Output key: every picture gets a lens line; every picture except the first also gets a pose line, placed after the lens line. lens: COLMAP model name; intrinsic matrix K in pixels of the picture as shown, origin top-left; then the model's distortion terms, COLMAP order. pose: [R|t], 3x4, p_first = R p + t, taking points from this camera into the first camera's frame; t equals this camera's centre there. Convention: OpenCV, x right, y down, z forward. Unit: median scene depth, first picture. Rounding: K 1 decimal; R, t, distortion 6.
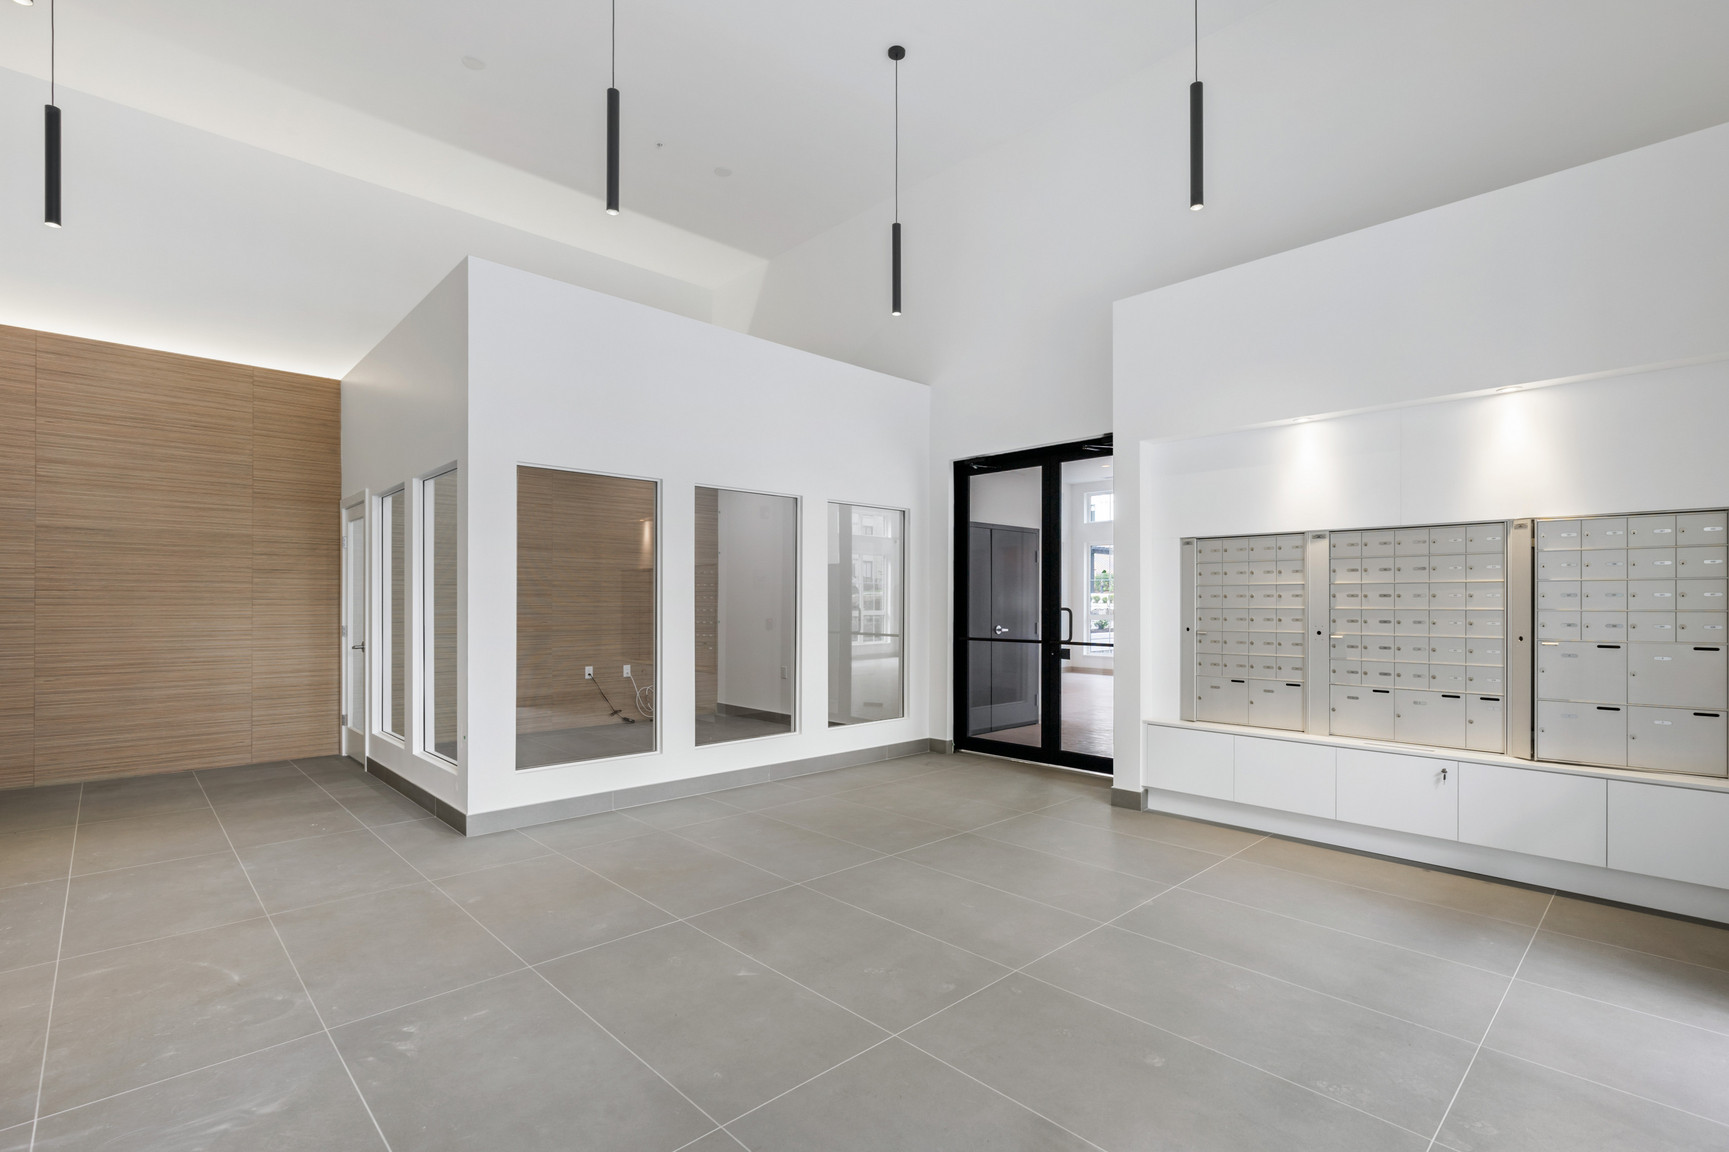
lens RADIAL K [[810.1, 0, 855.9], [0, 810.1, 604.6], [0, 0, 1]] dist [-0.001370, -0.000052]
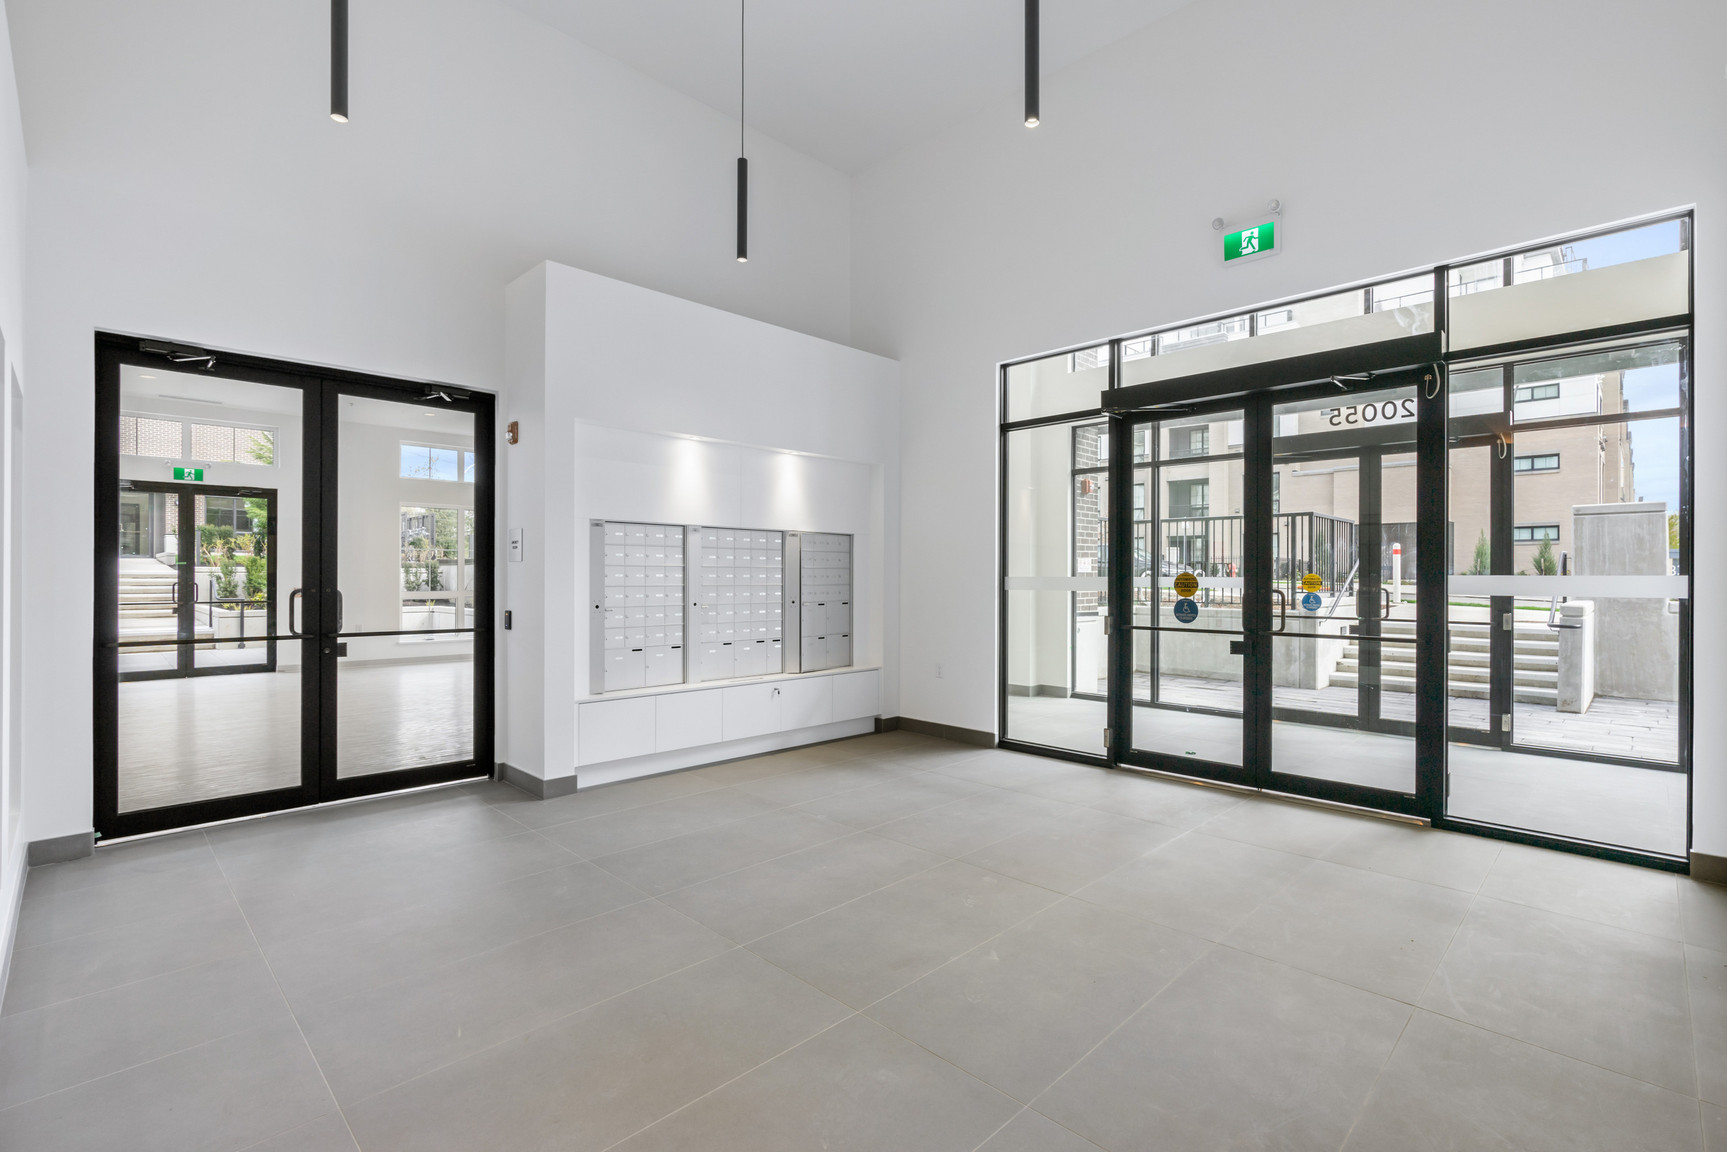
lens RADIAL K [[779.9, 0, 897.3], [0, 779.9, 580.7], [0, 0, 1]] dist [-0.003250, -0.000368]
pose [[-0.047319, -0.007525, 0.998852, -0.727324], [-0.001304, 0.999971, 0.007471, -0.013870], [-0.998879, -0.000949, -0.047327, 0.773379]]
